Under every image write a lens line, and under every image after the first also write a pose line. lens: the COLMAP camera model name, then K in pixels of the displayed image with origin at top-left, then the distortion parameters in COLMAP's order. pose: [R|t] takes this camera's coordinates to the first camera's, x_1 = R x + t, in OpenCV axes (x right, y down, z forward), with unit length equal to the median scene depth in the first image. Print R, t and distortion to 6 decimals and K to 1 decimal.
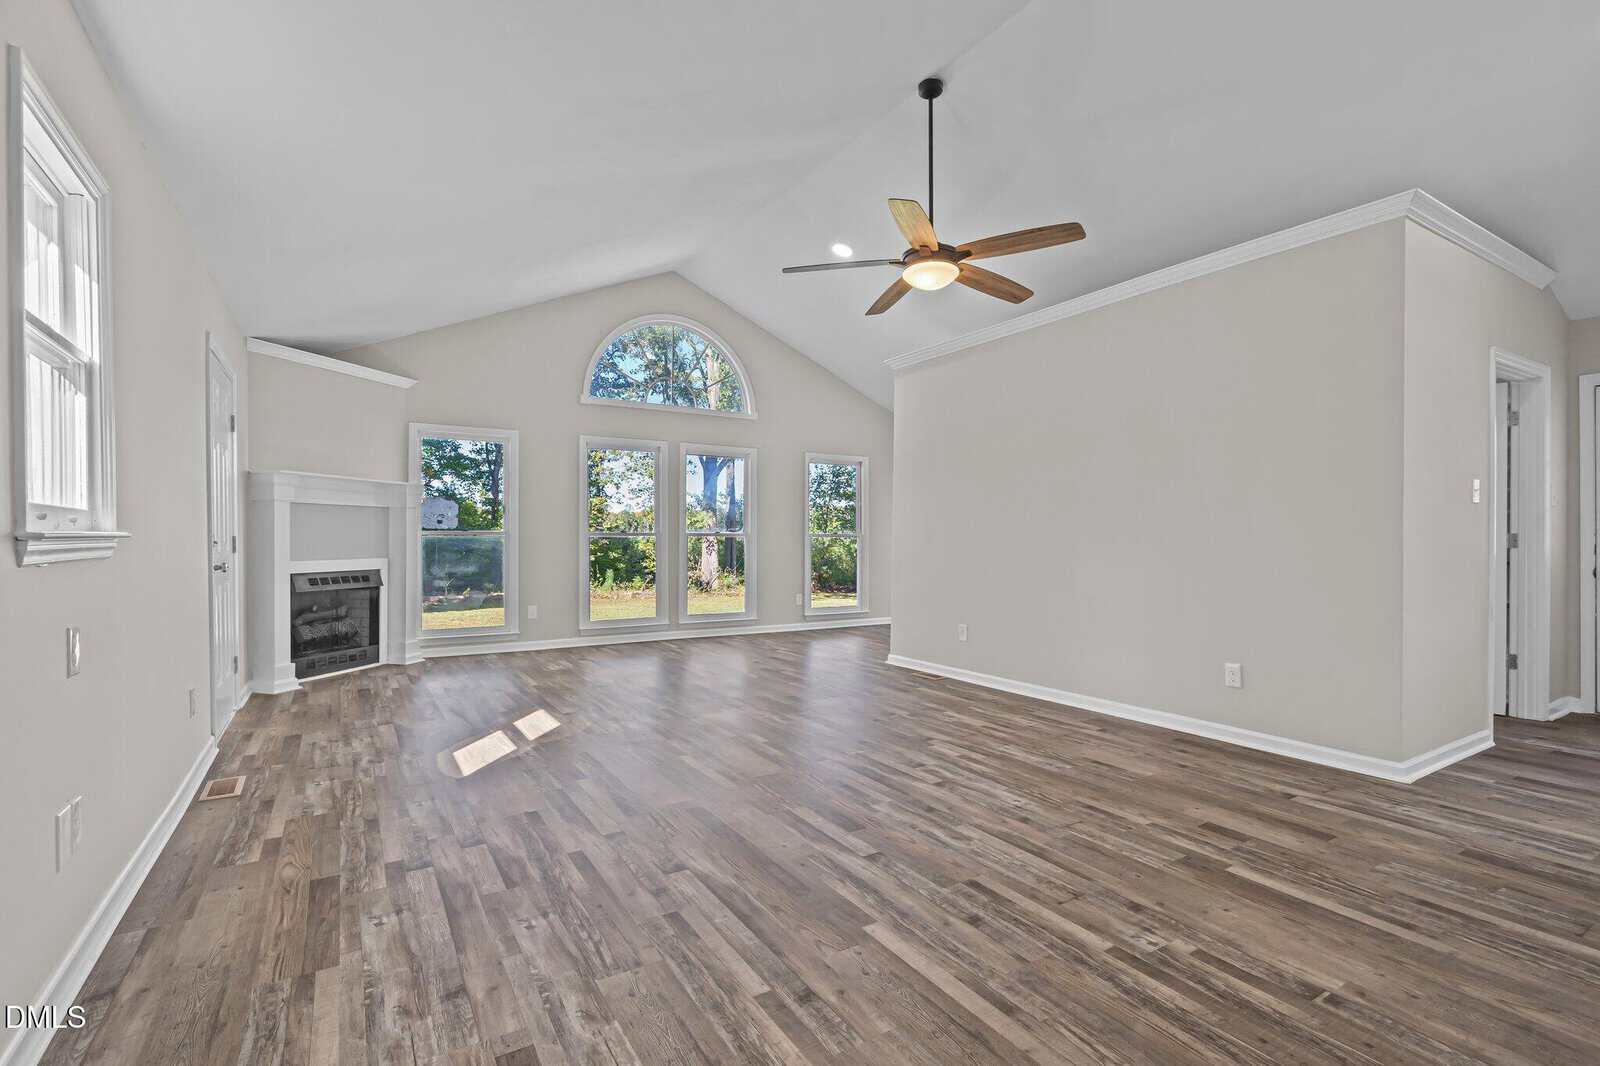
lens RADIAL K [[726.8, 0, 797.2], [0, 726.8, 537.7], [0, 0, 1]] dist [0.000977, -0.001133]
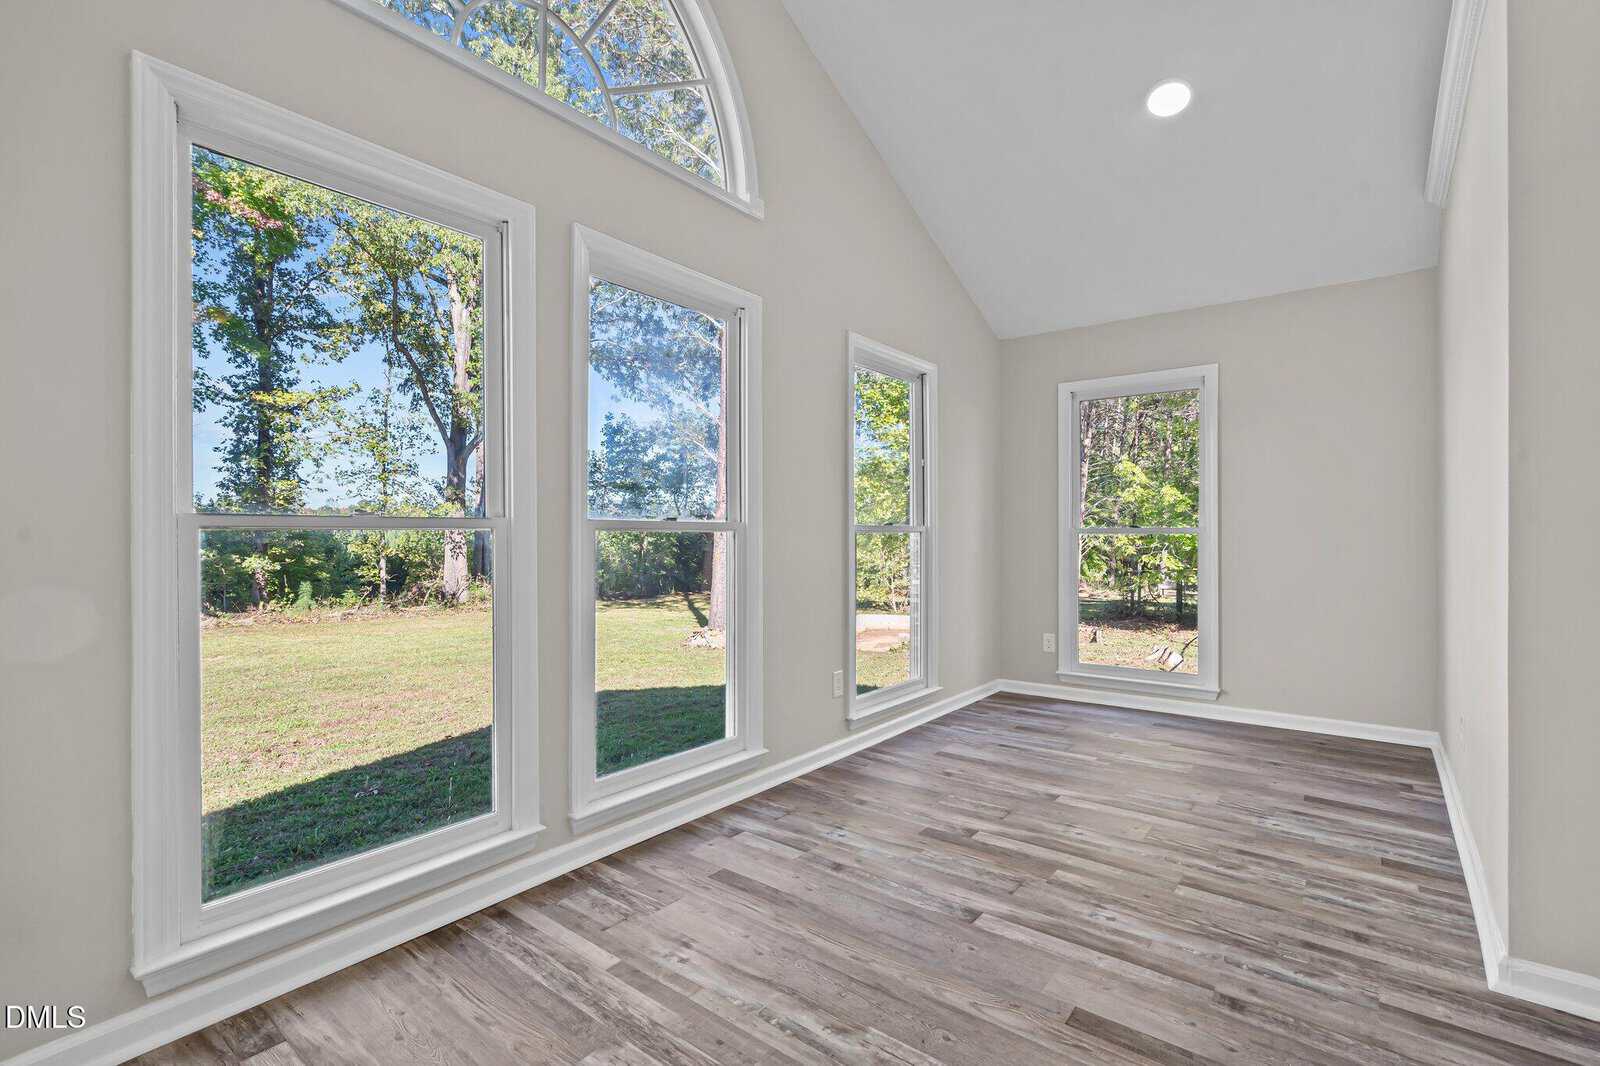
lens RADIAL K [[726.8, 0, 806.3], [0, 726.8, 531.9], [0, 0, 1]] dist [0.000977, -0.001133]
pose [[0.938849, -0.007703, 0.344244, -0.035352], [0.009624, 0.999946, -0.003871, 0.001273], [-0.344195, 0.006947, 0.938872, 0.135623]]
